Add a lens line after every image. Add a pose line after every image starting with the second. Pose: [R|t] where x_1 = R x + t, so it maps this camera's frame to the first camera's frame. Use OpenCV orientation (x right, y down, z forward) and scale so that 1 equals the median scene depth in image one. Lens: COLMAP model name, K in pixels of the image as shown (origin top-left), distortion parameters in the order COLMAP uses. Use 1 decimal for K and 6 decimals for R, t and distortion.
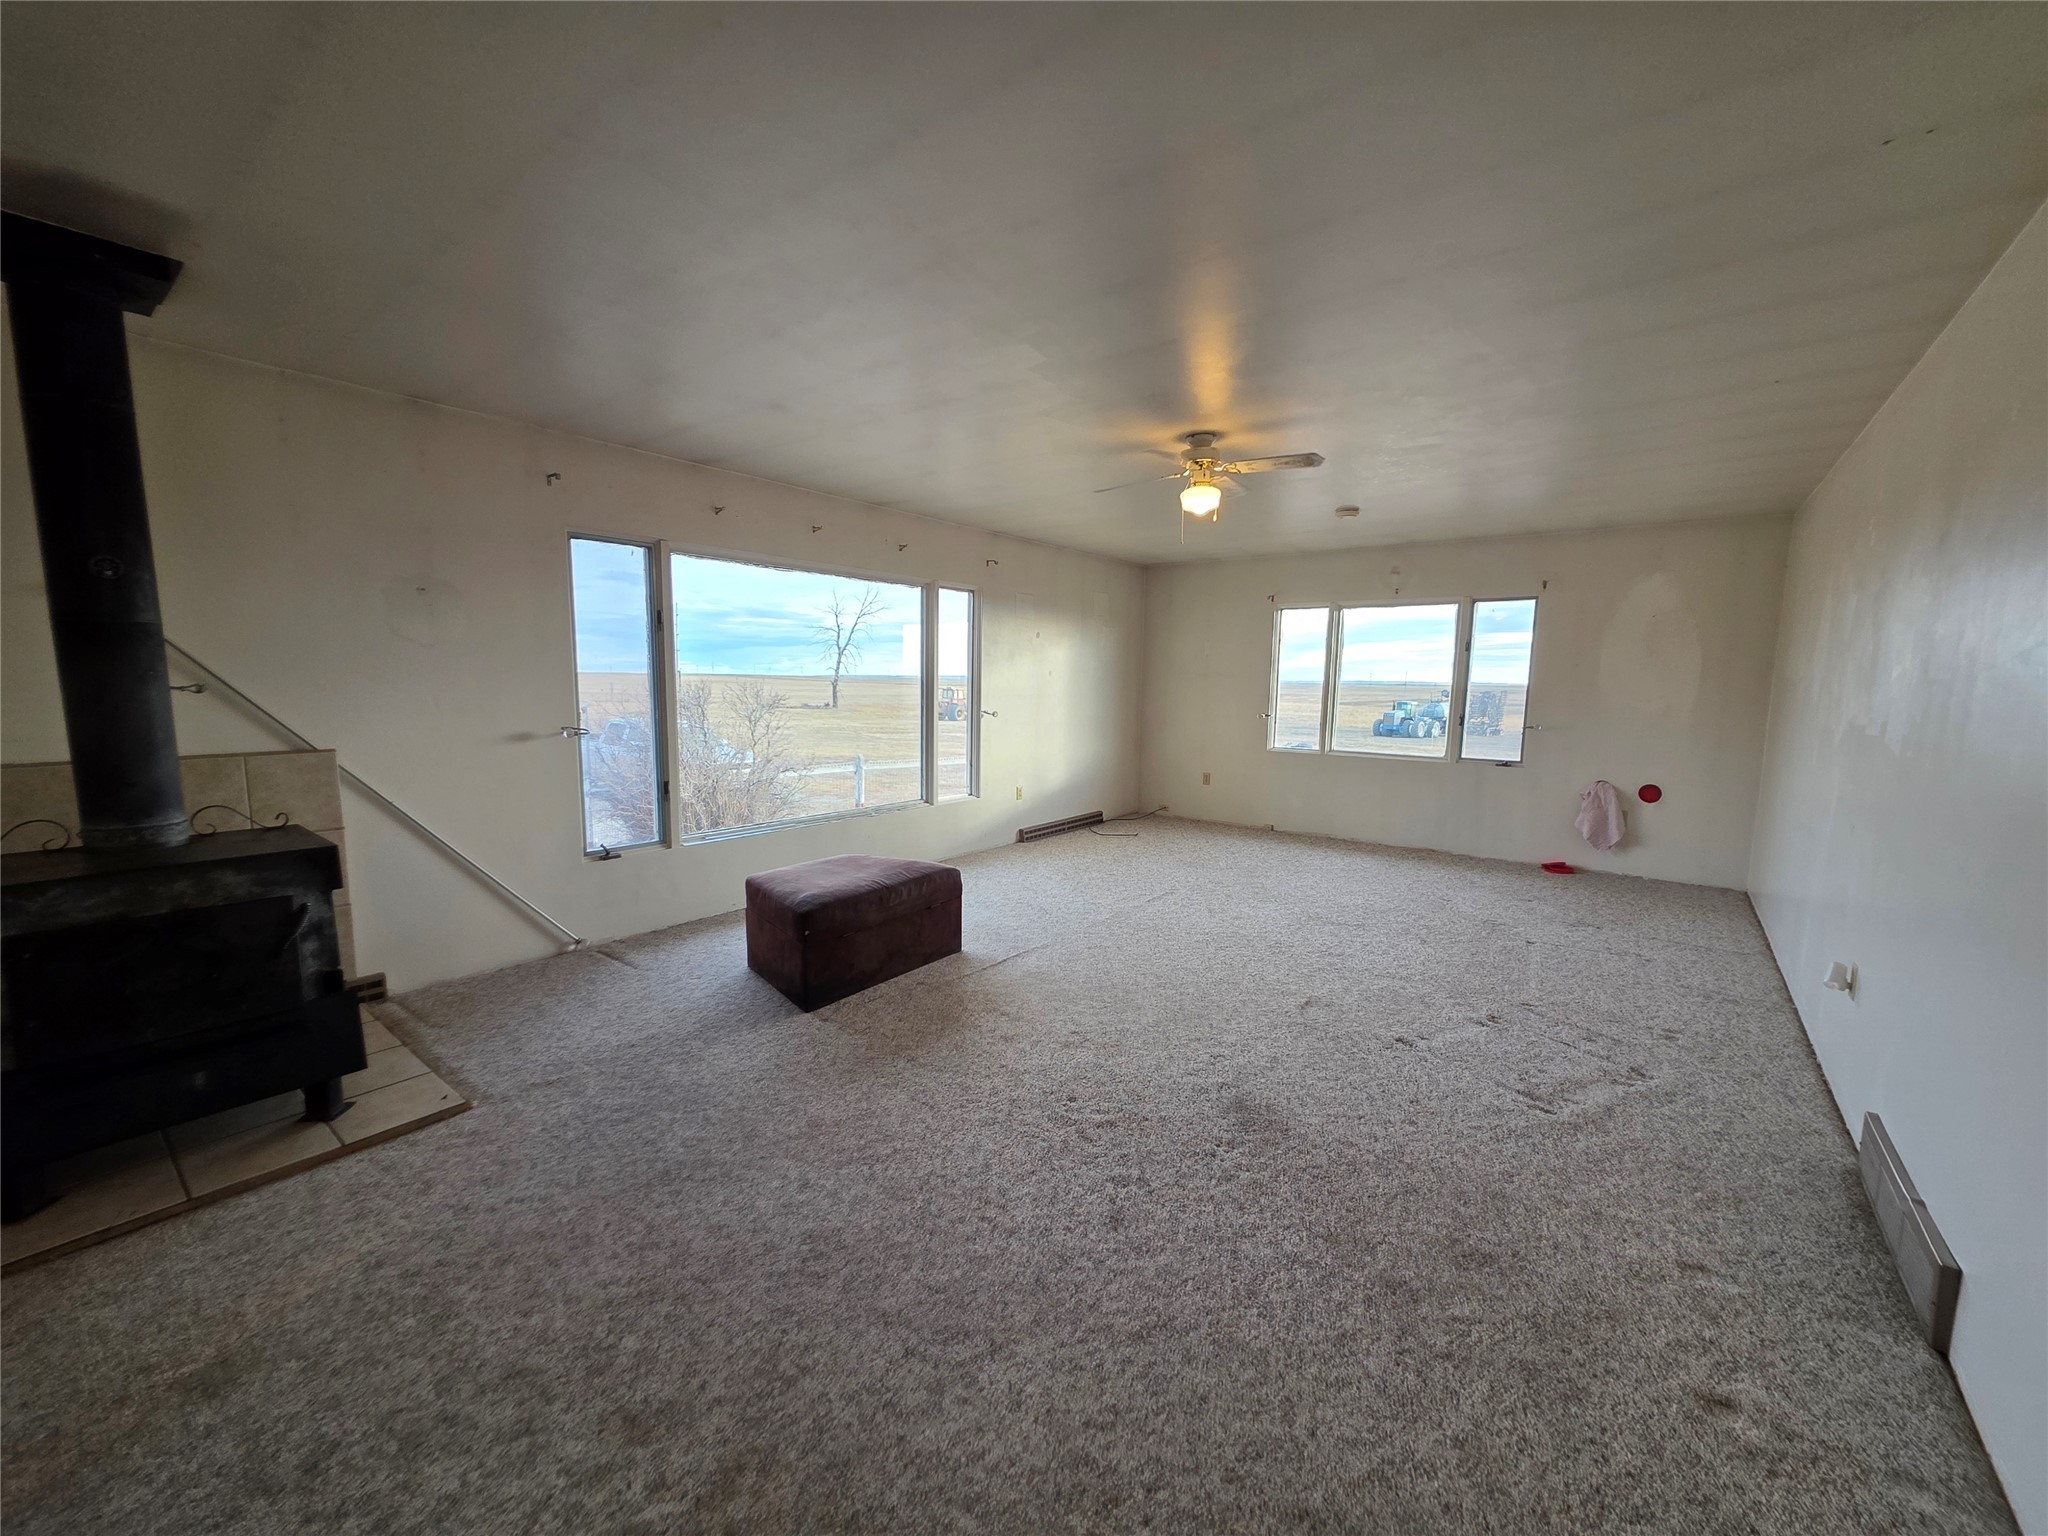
lens RADIAL K [[805.8, 0, 1006.6], [0, 805.8, 770.4], [0, 0, 1]] dist [0.002055, 0.000243]
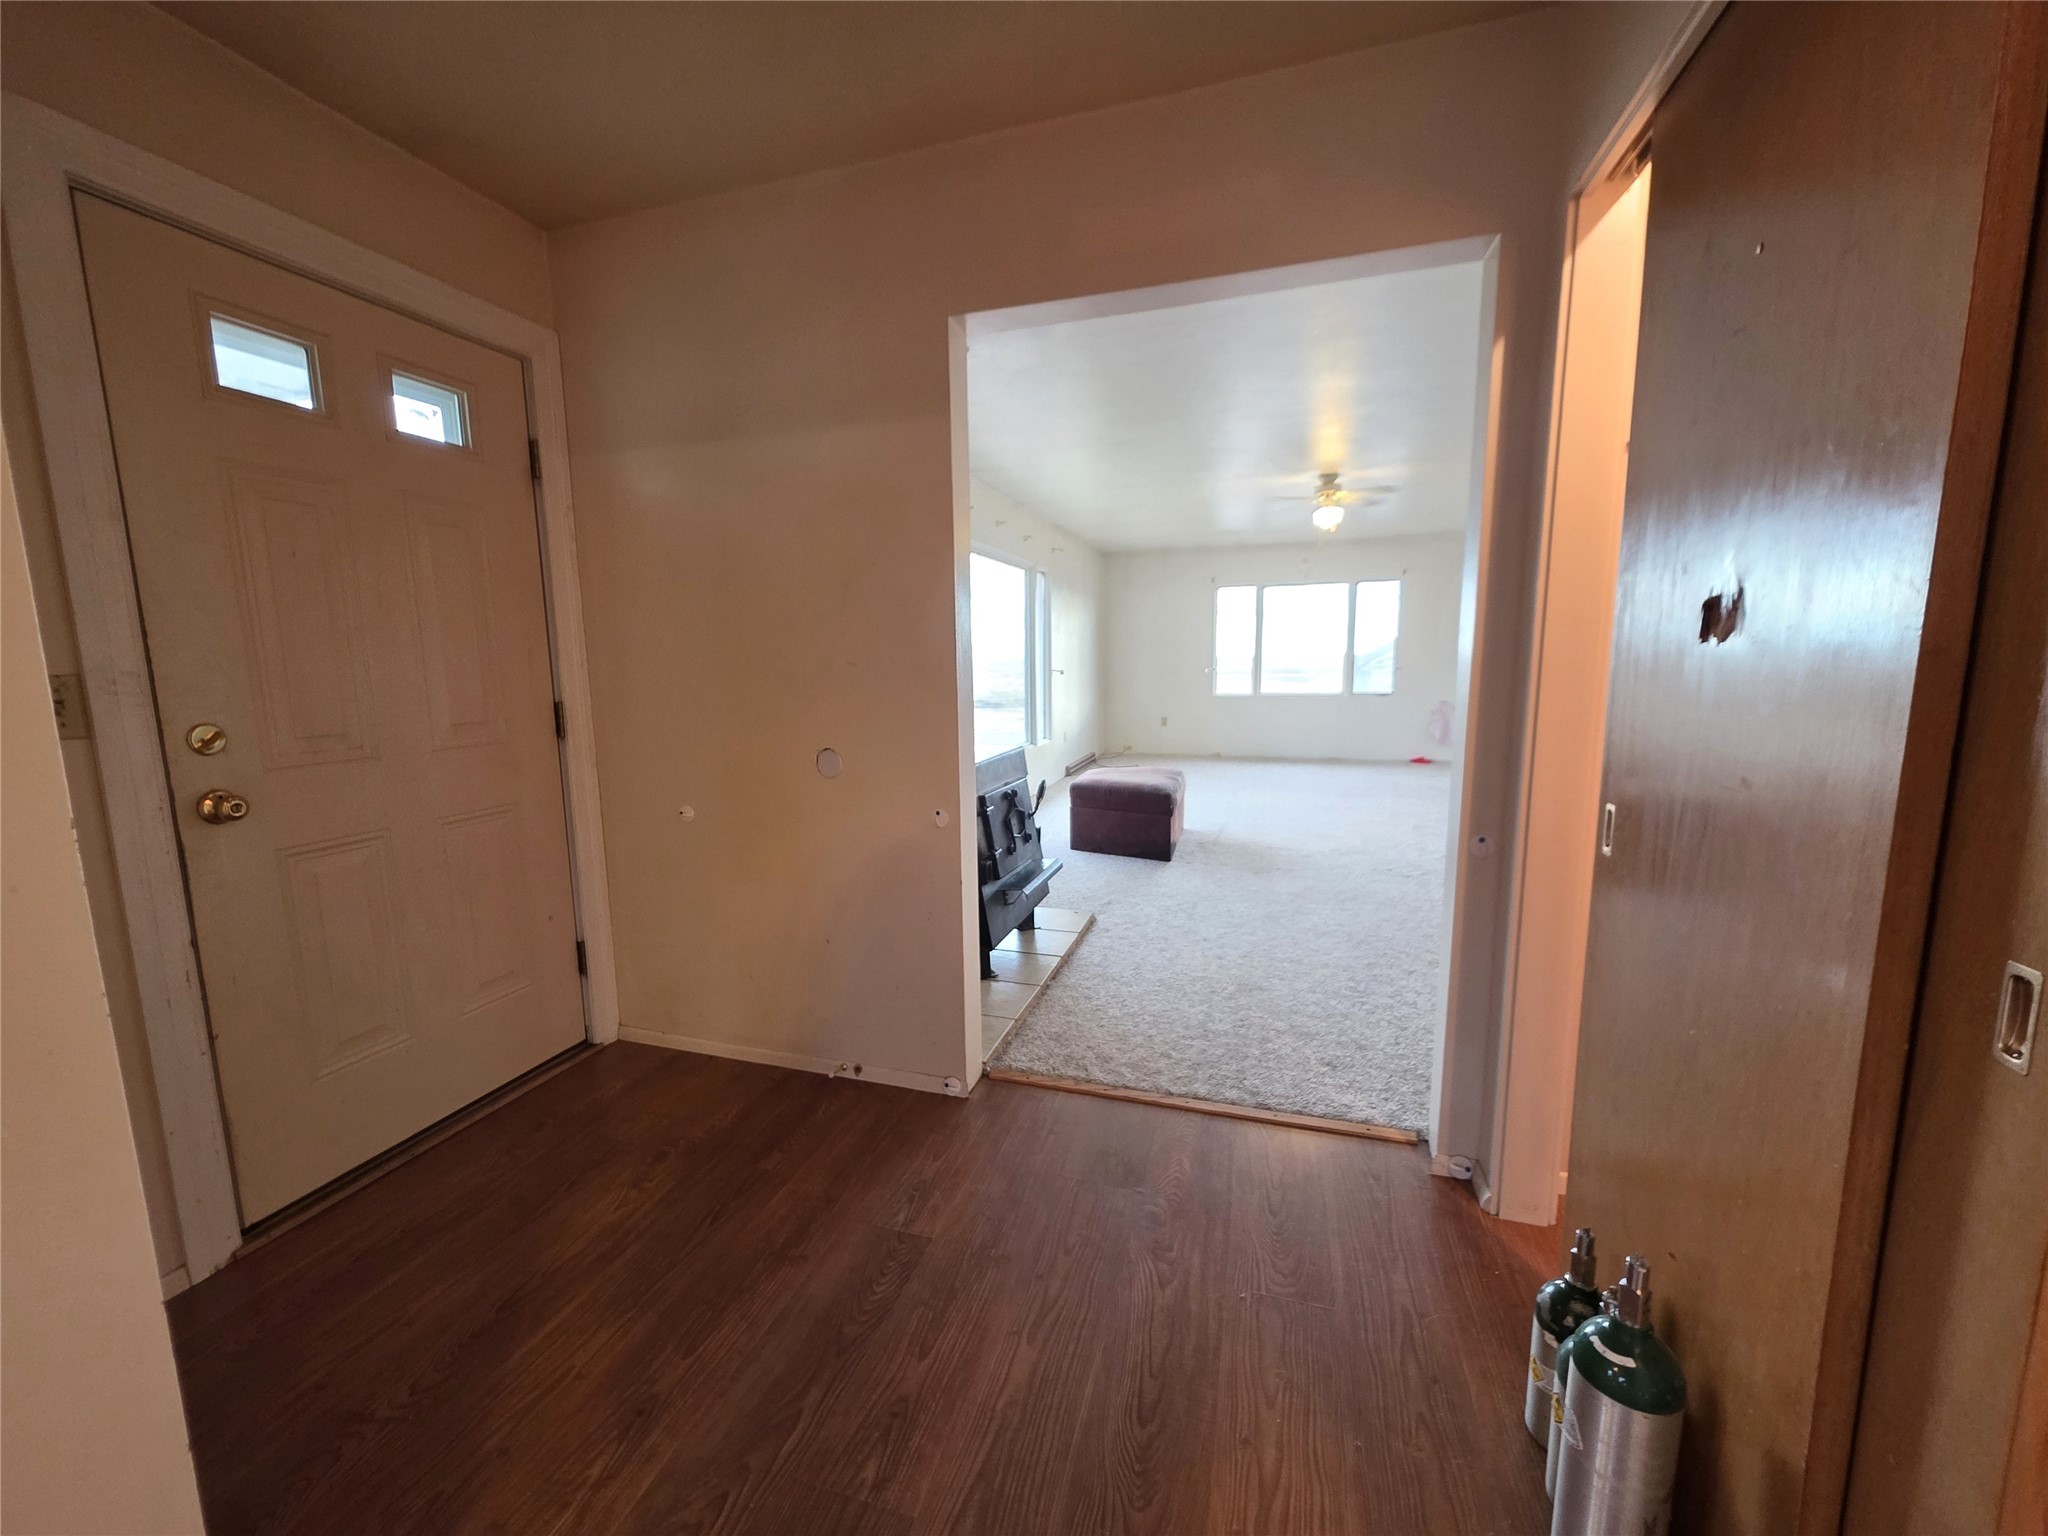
lens RADIAL K [[805.8, 0, 1006.6], [0, 805.8, 770.4], [0, 0, 1]] dist [0.002055, 0.000243]
pose [[0.939857, -0.075910, 0.333026, -0.517847], [0.067702, 0.997049, 0.036200, 0.030490], [-0.334791, -0.011476, 0.942223, -0.149394]]
